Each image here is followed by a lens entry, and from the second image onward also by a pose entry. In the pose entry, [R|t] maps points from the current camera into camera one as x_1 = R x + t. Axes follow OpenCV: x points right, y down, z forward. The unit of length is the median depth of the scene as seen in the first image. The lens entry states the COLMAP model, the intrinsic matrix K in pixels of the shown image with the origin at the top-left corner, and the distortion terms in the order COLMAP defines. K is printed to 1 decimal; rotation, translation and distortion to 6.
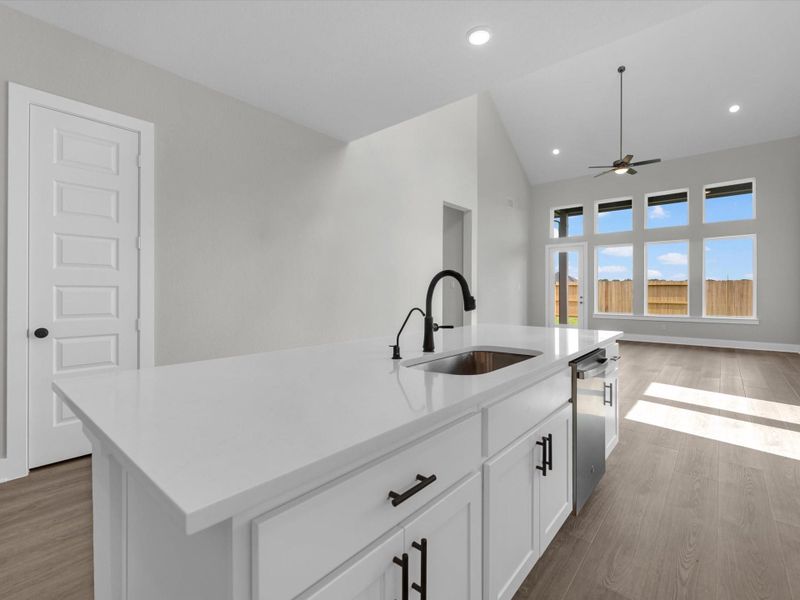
lens RADIAL K [[382.0, 0, 398.0], [0, 382.0, 294.9], [0, 0, 1]] dist [0.001819, 0.000233]
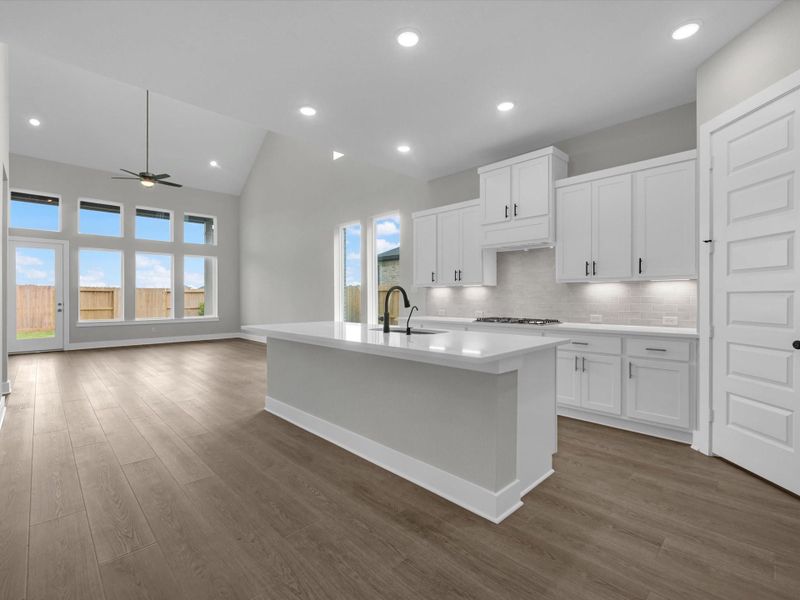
lens RADIAL K [[364.9, 0, 397.5], [0, 364.9, 299.6], [0, 0, 1]] dist [0.002249, 0.000354]
pose [[0.078936, -0.003956, 0.996872, -0.286499], [0.007500, 0.999966, 0.003374, -0.001296], [-0.996851, 0.007211, 0.078963, 0.183021]]
